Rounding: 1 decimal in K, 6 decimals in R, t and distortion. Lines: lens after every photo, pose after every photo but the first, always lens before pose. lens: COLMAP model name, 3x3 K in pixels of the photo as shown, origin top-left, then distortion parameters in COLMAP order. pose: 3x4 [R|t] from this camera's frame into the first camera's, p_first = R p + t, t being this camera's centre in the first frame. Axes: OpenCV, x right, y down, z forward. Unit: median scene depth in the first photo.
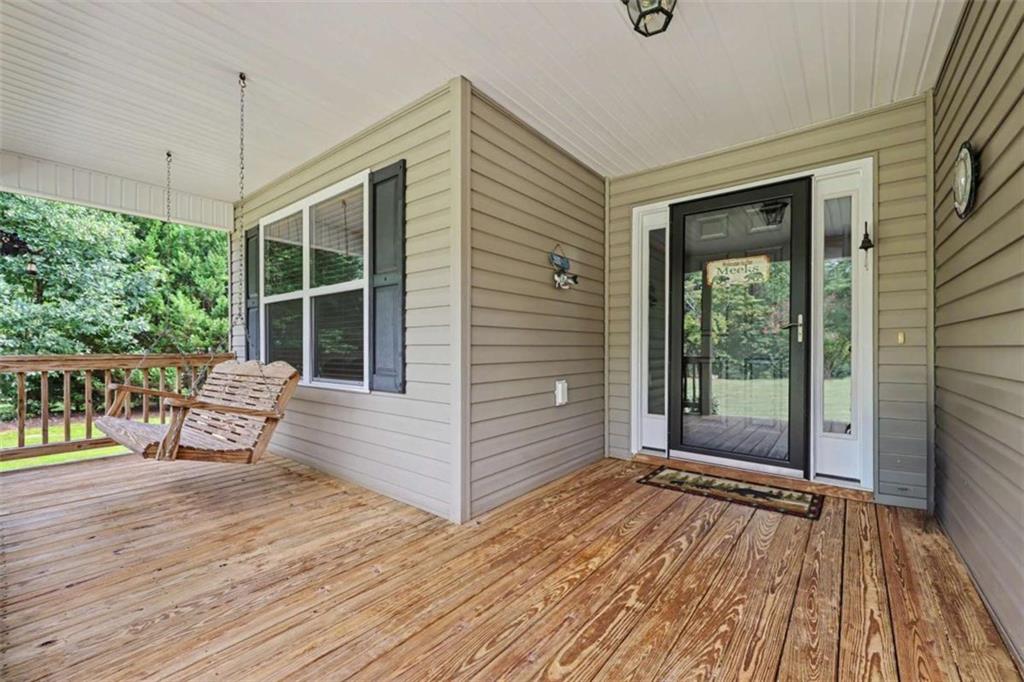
lens RADIAL K [[420.2, 0, 513.2], [0, 420.2, 348.1], [0, 0, 1]] dist [0.001012, 0.000096]
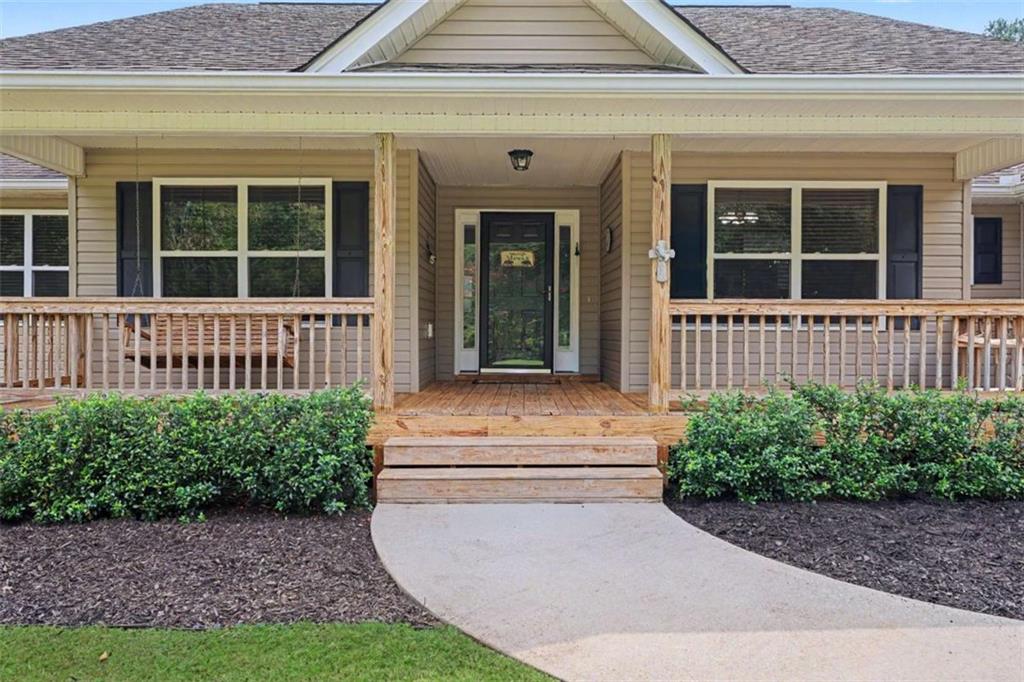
lens RADIAL K [[773.5, 0, 514.8], [0, 773.5, 335.6], [0, 0, 1]] dist [0.039914, 0.001336]
pose [[0.783061, -0.004410, 0.621930, -1.560533], [-0.002249, 0.999948, 0.009922, 0.105039], [-0.621941, -0.009169, 0.783010, -1.580473]]
